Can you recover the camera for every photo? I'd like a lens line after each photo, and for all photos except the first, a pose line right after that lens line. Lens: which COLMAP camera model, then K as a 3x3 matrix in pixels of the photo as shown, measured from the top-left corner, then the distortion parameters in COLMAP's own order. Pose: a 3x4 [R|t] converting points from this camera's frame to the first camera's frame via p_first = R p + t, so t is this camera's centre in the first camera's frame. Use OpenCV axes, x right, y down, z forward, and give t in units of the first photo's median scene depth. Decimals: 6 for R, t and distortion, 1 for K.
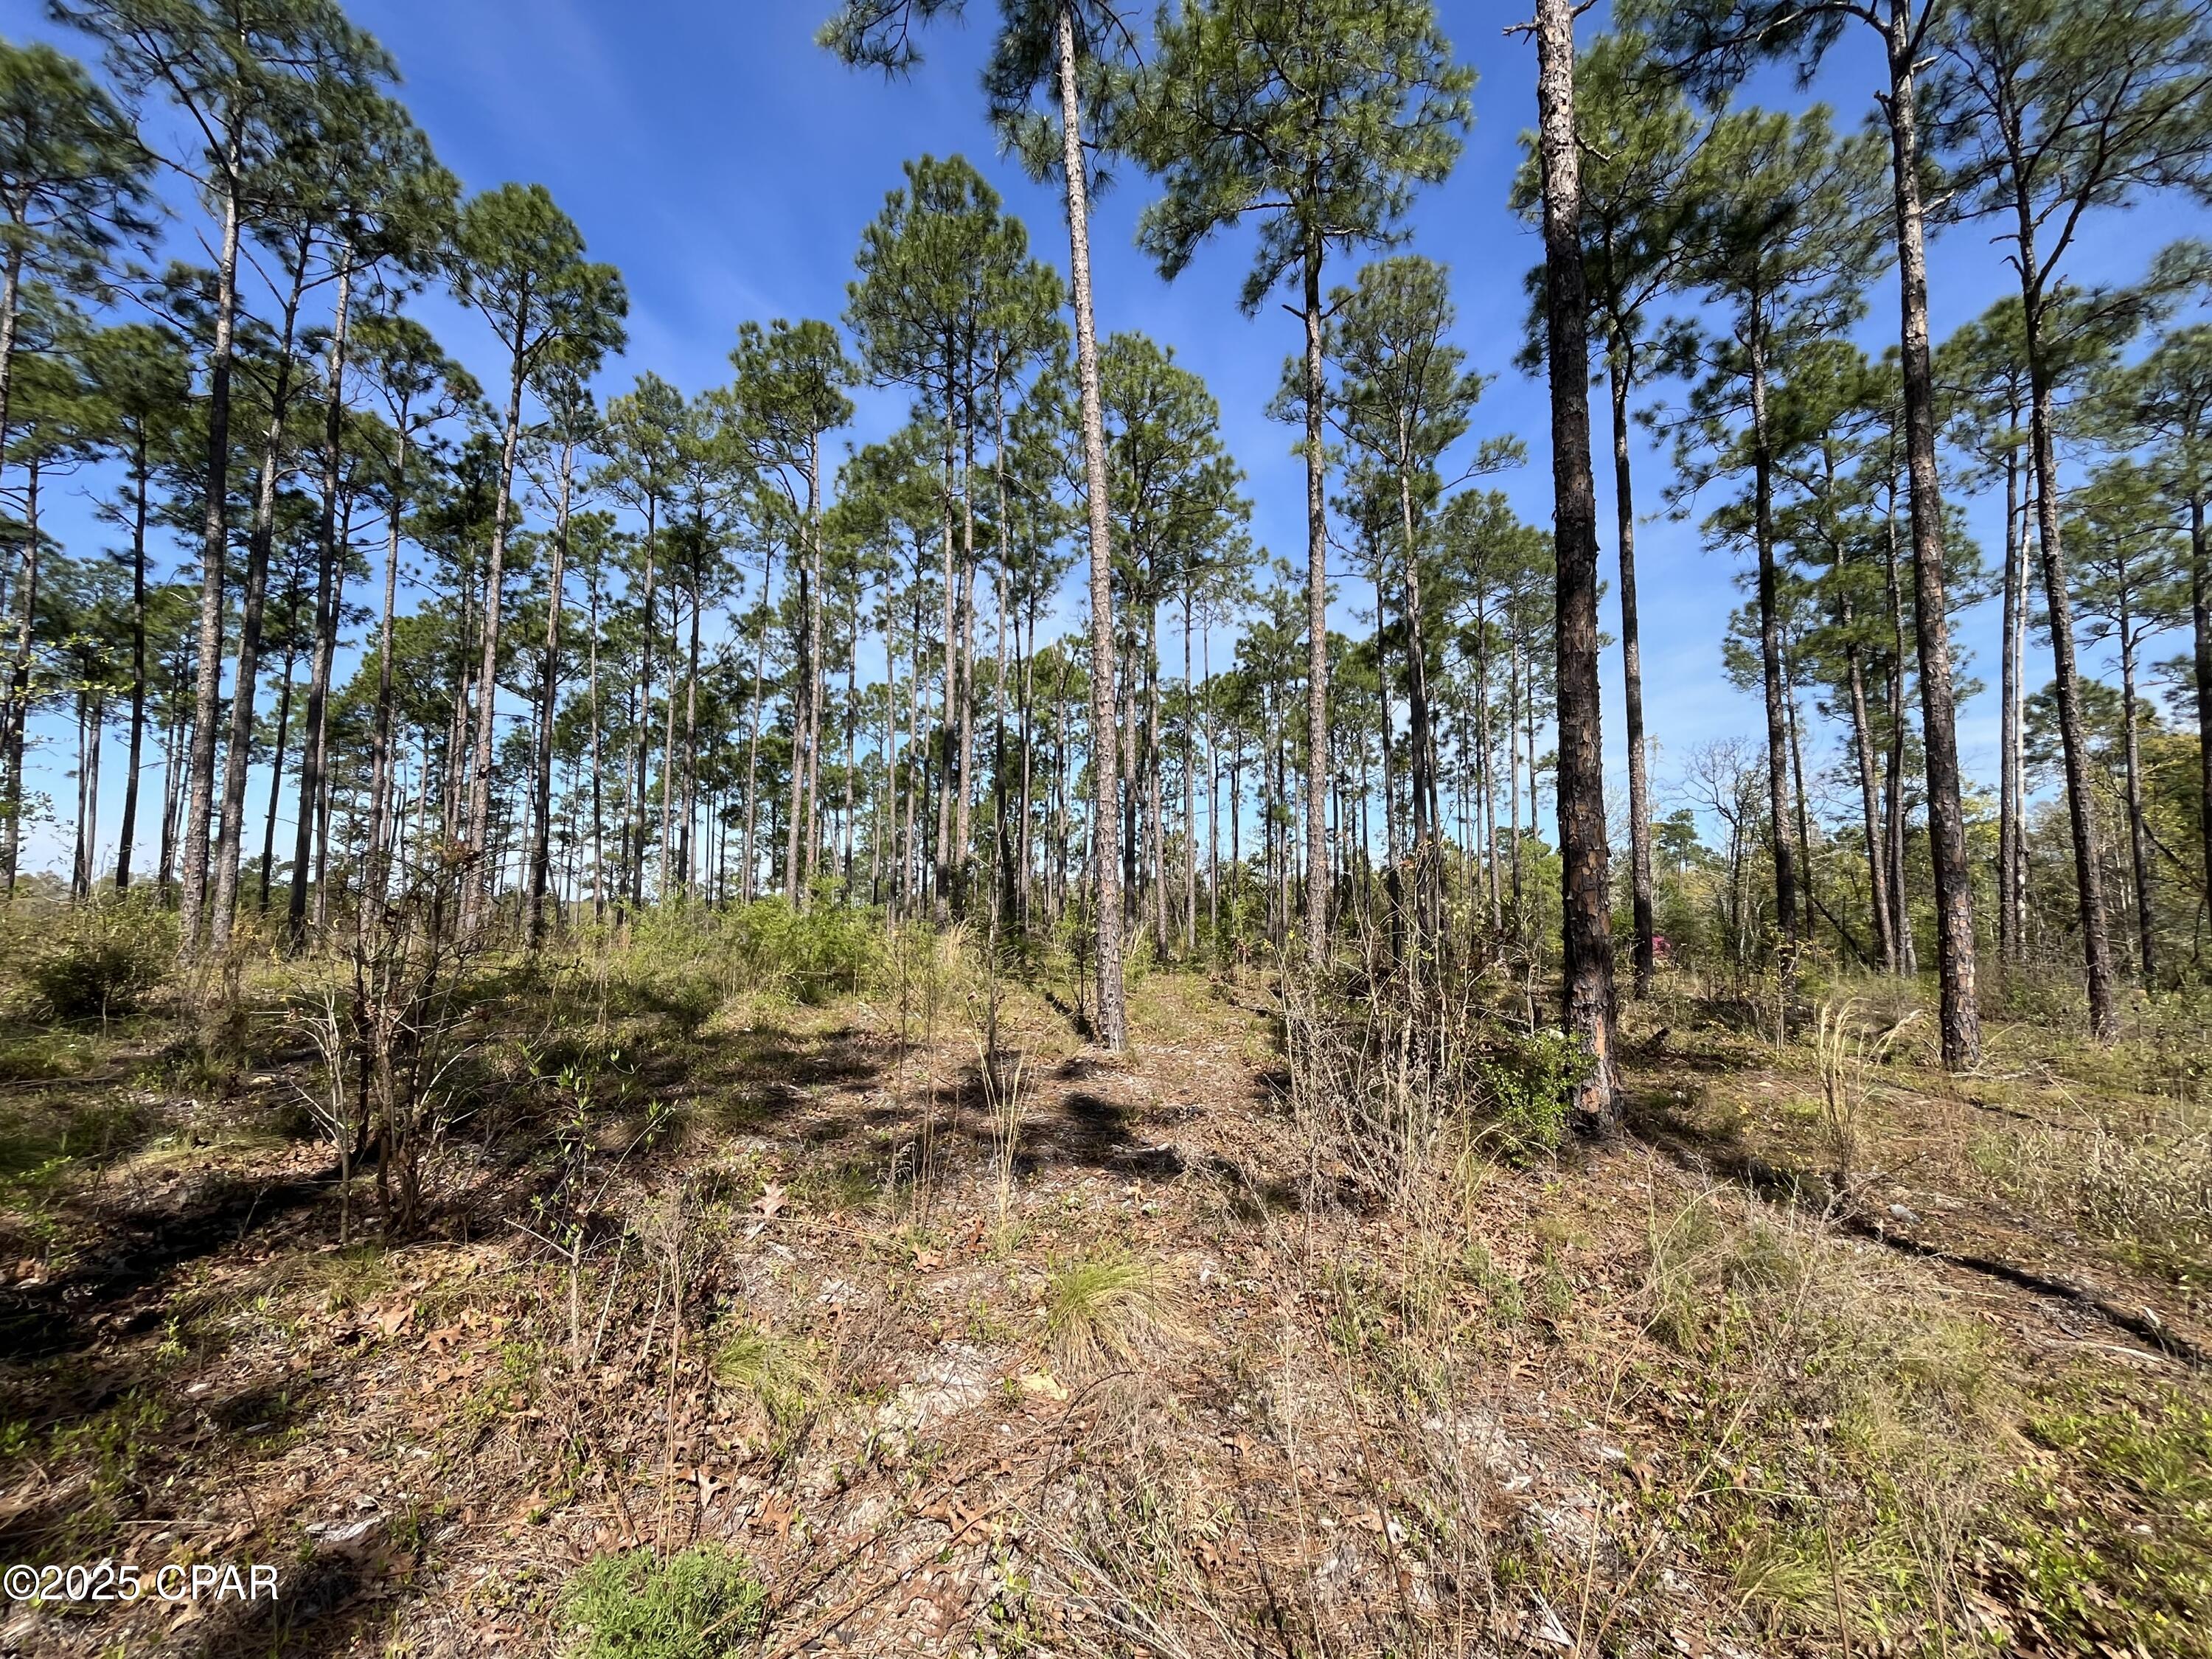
lens RADIAL K [[895.9, 0, 1101.5], [0, 895.9, 825.5], [0, 0, 1]] dist [-0.003616, -0.000237]
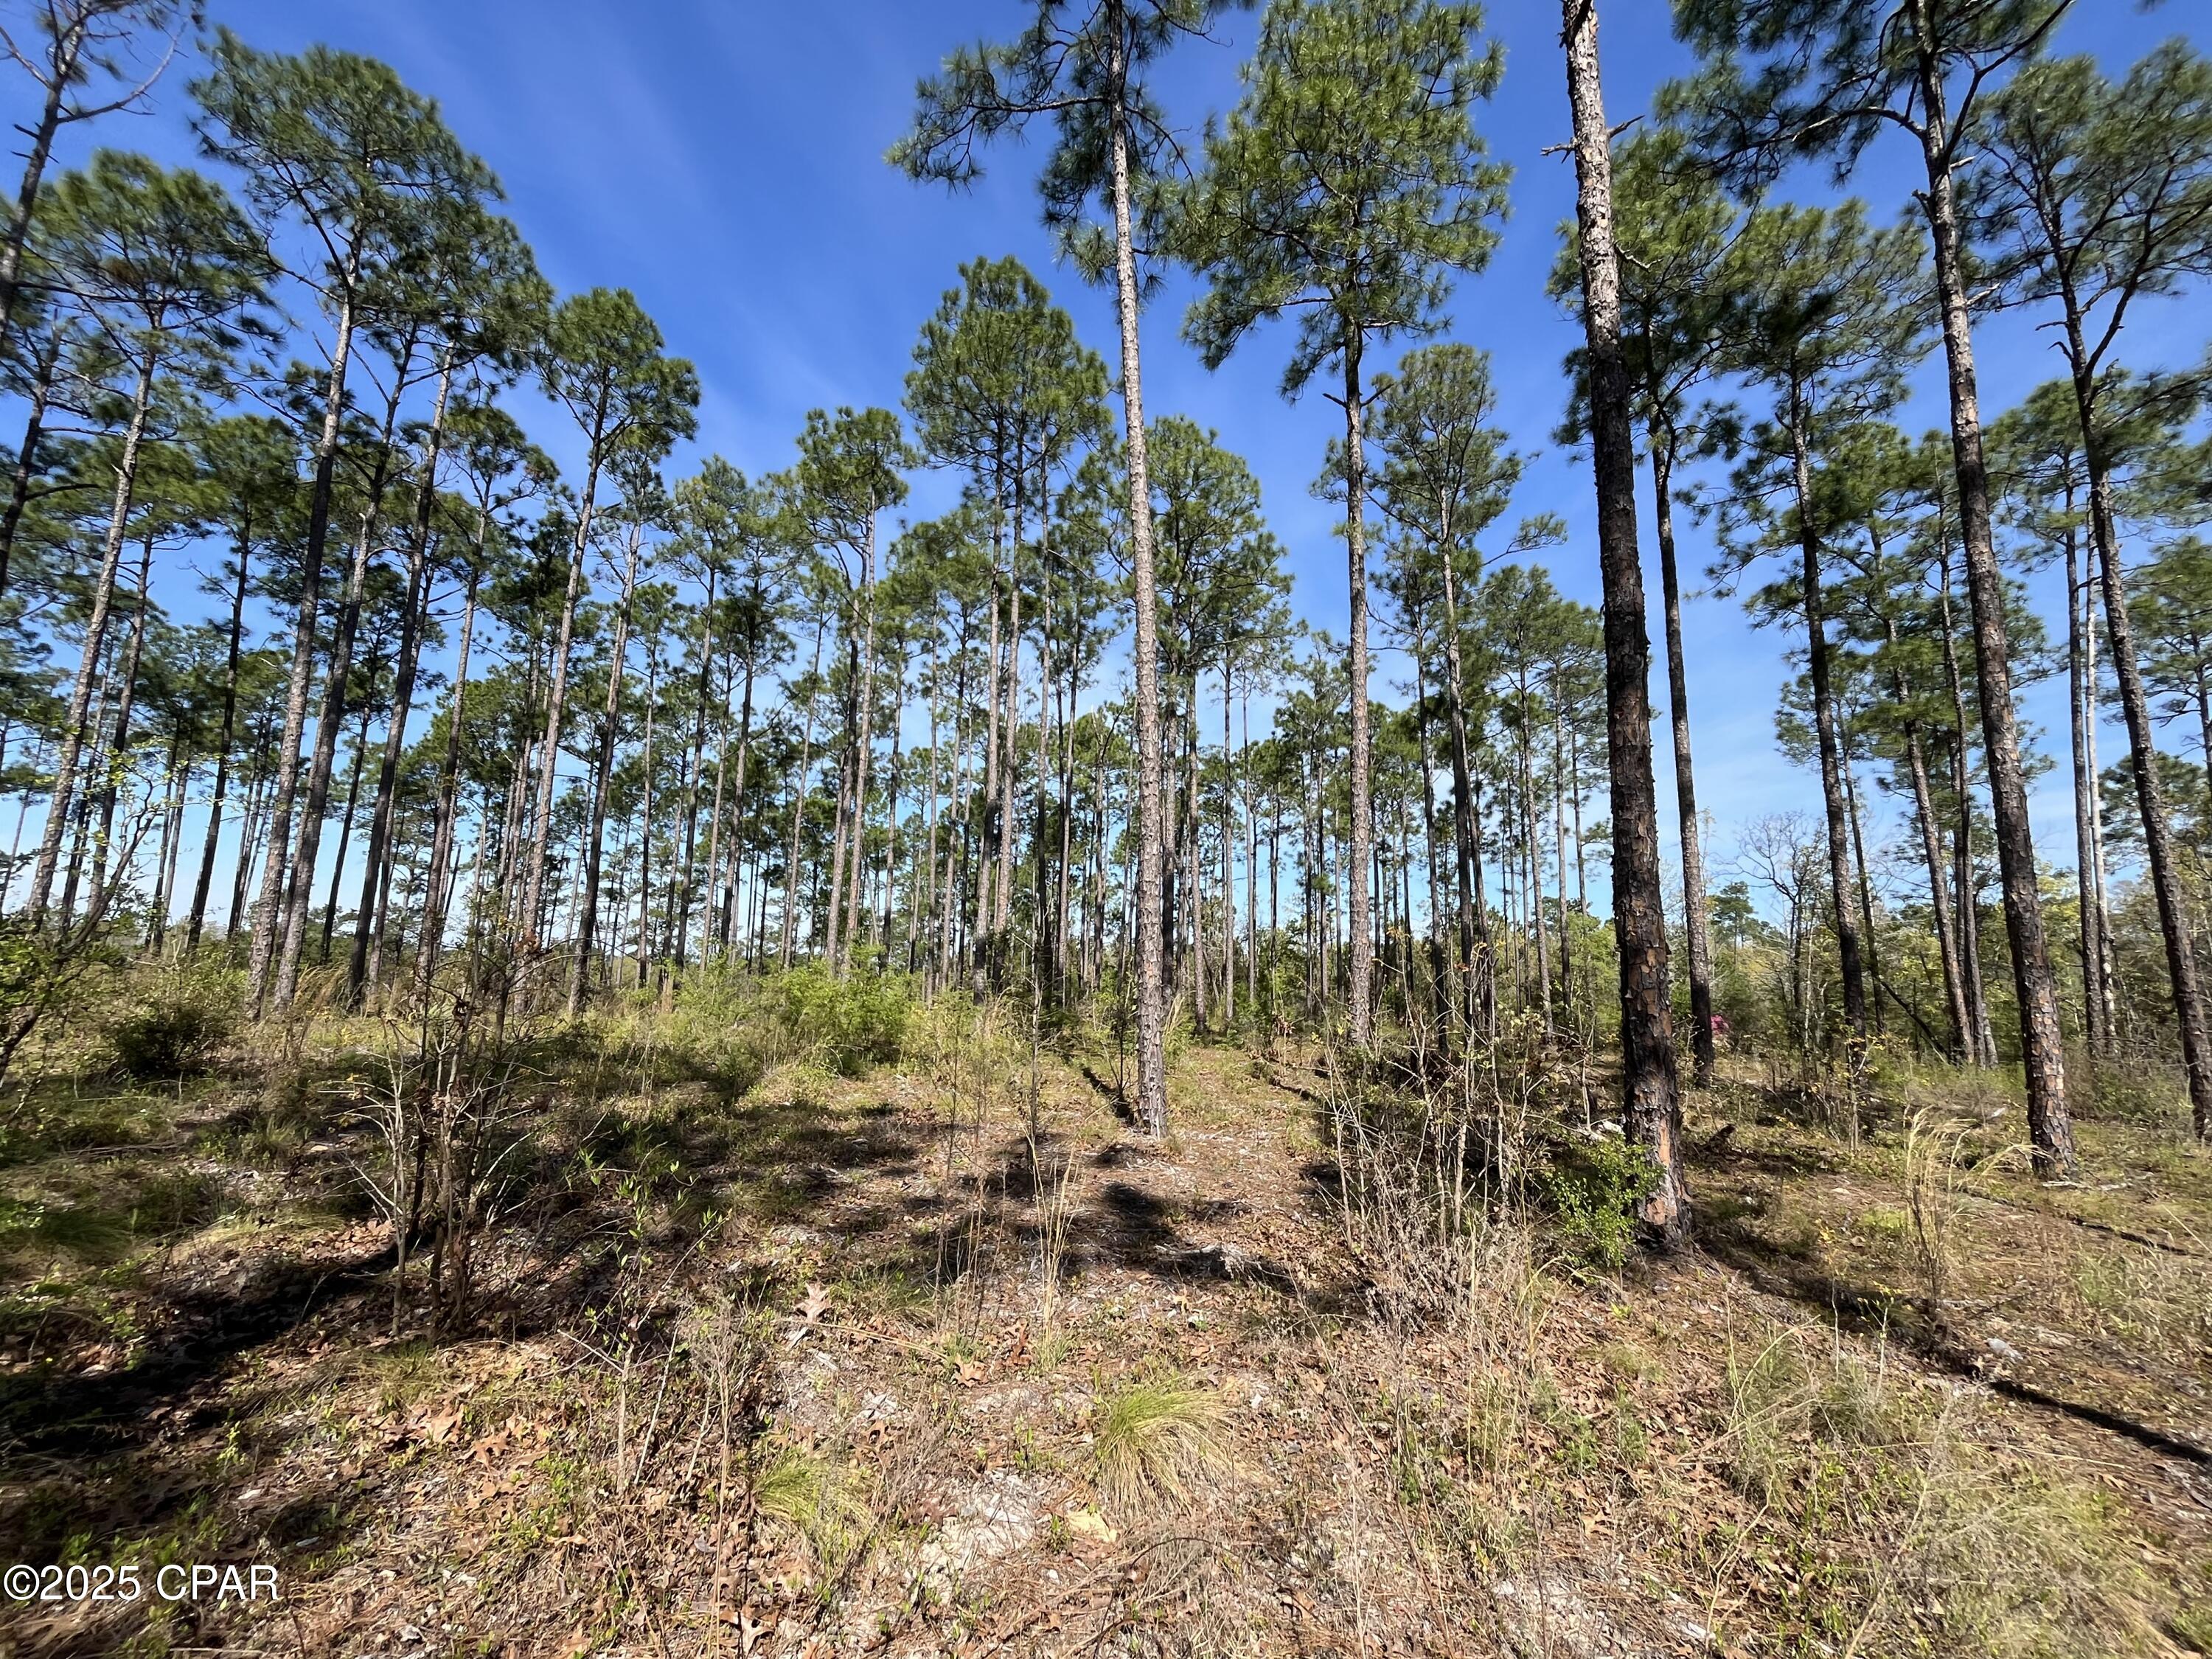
lens RADIAL K [[895.9, 0, 1101.5], [0, 895.9, 824.6], [0, 0, 1]] dist [-0.003616, -0.000237]
pose [[0.999056, 0.013073, -0.041415, -0.003413], [-0.015955, 0.997418, -0.070026, -0.008182], [0.040393, 0.070621, 0.996685, -0.001618]]
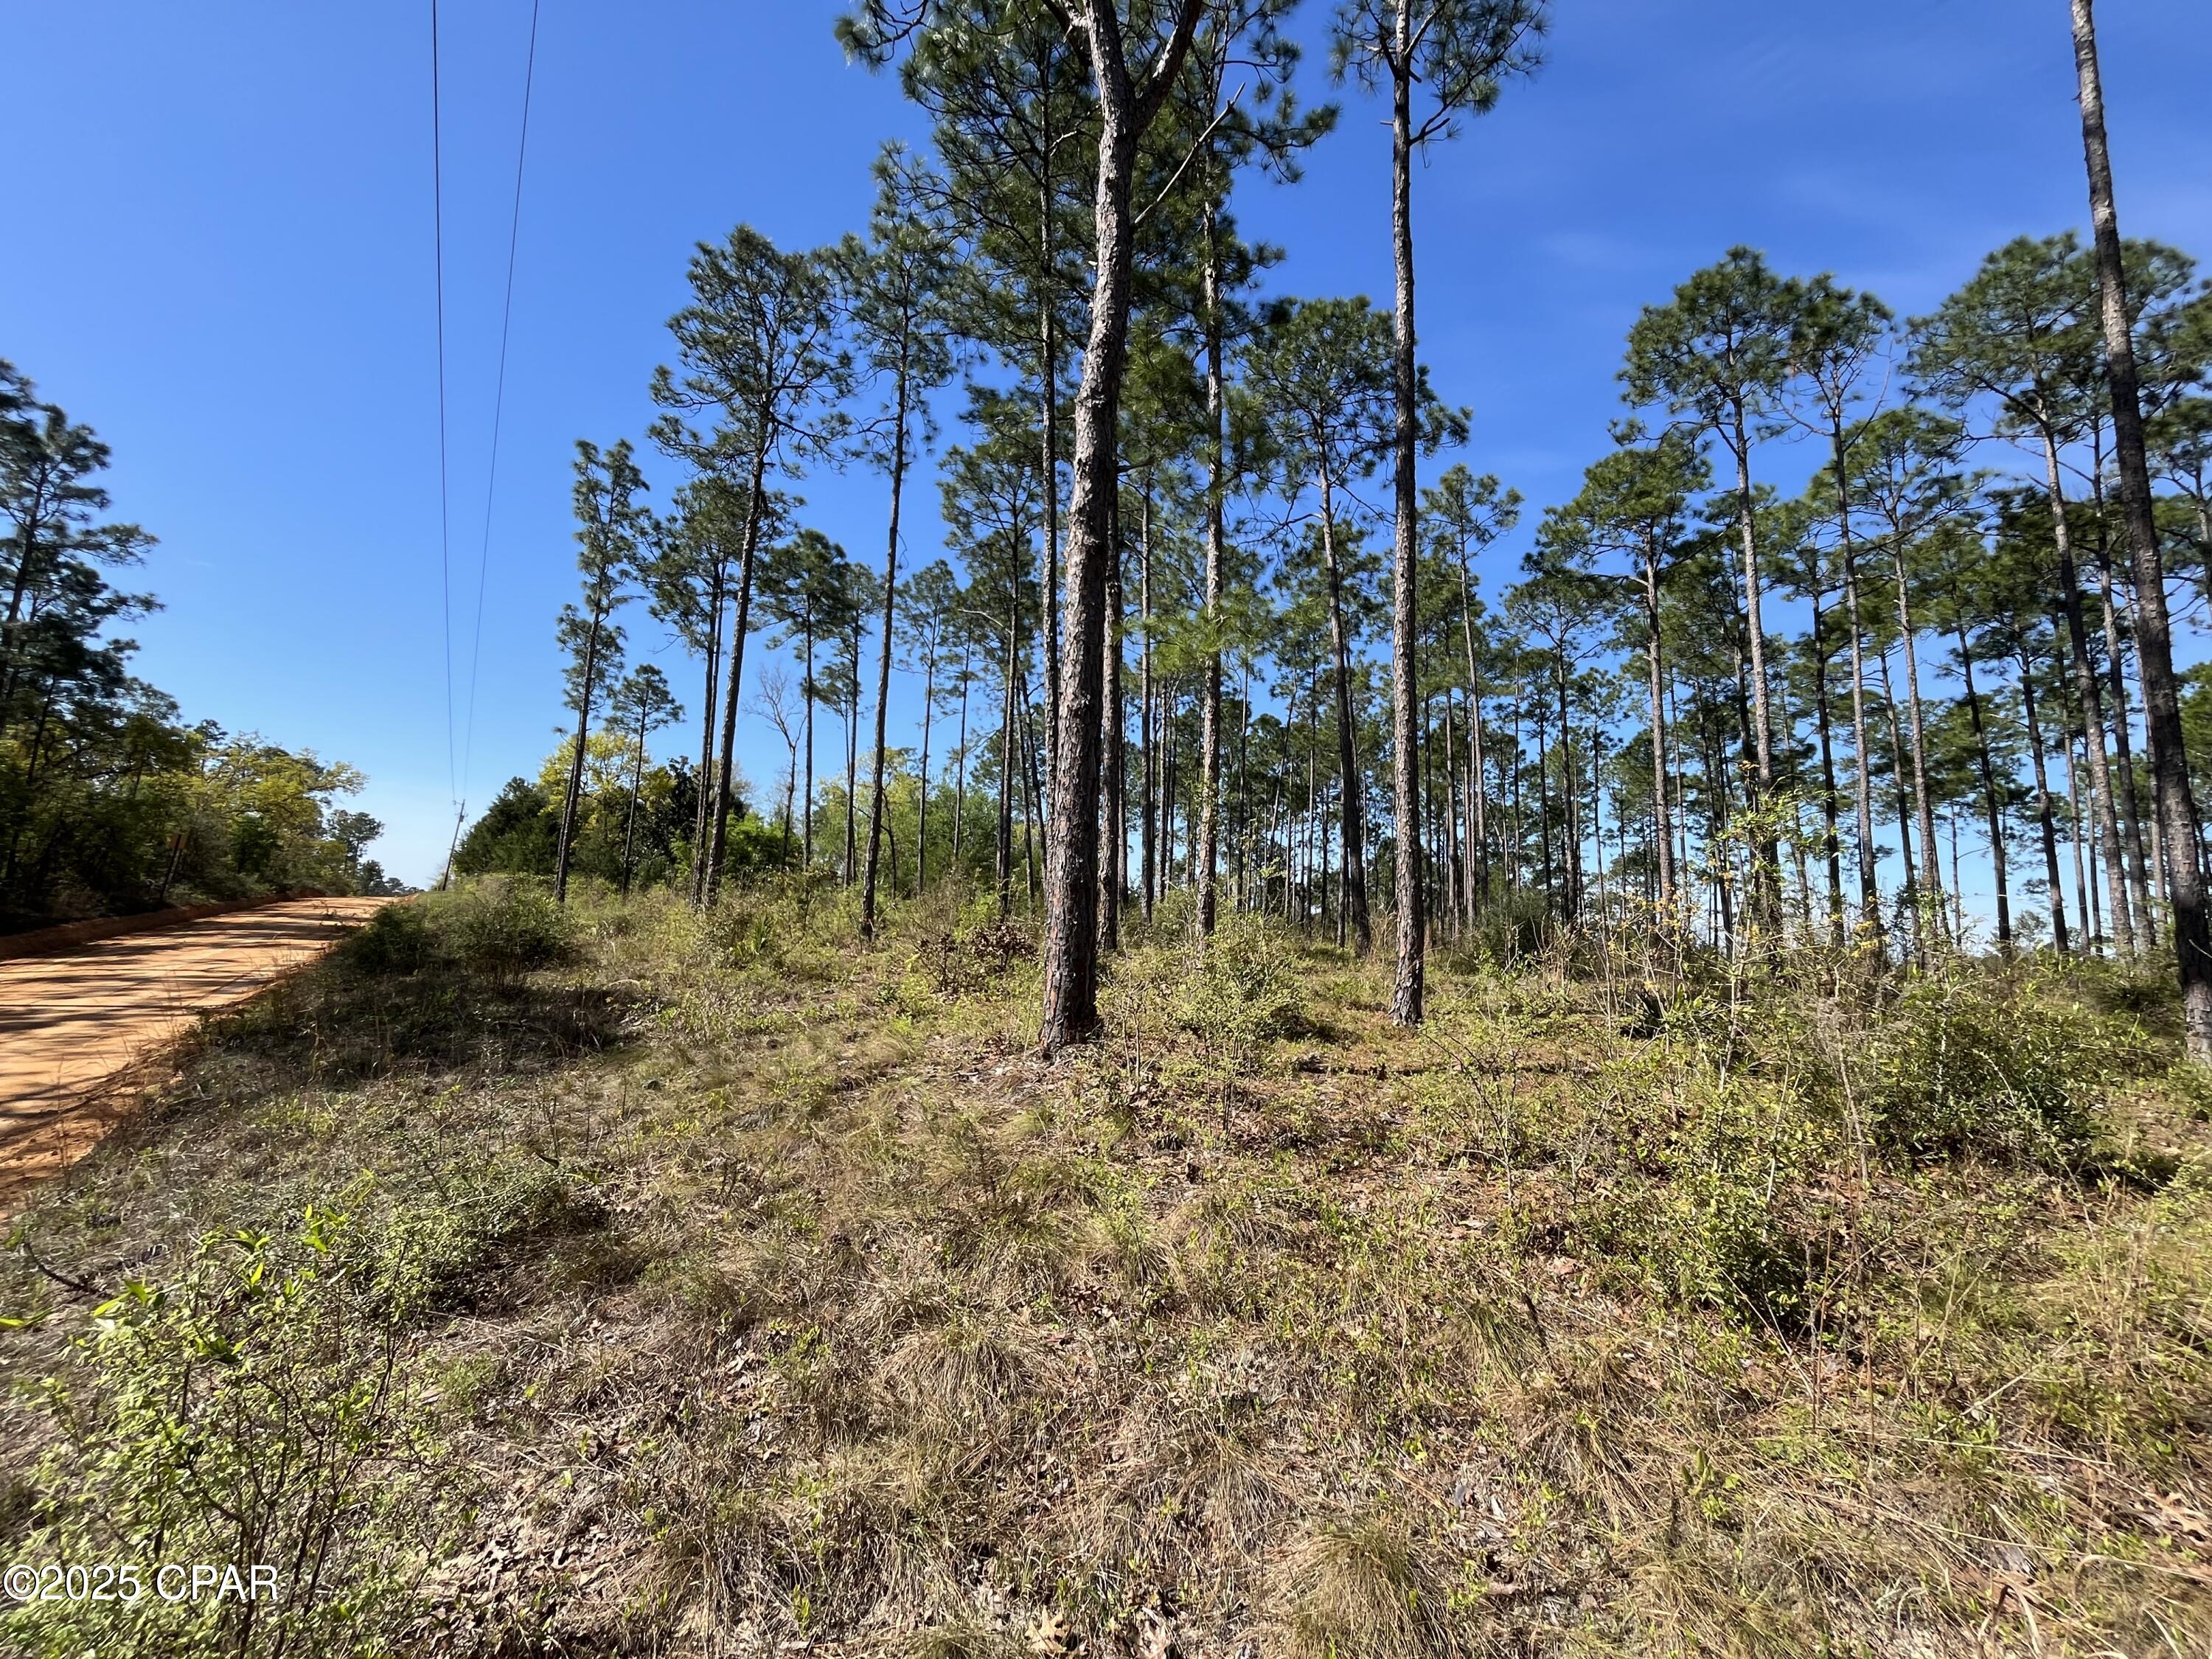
lens RADIAL K [[895.9, 0, 1106.3], [0, 895.9, 826.2], [0, 0, 1]] dist [-0.003616, -0.000237]
pose [[0.015929, -0.135123, -0.990701, 0.184026], [0.050659, 0.989663, -0.134167, -0.006444], [0.998589, -0.048051, 0.022610, -0.343084]]
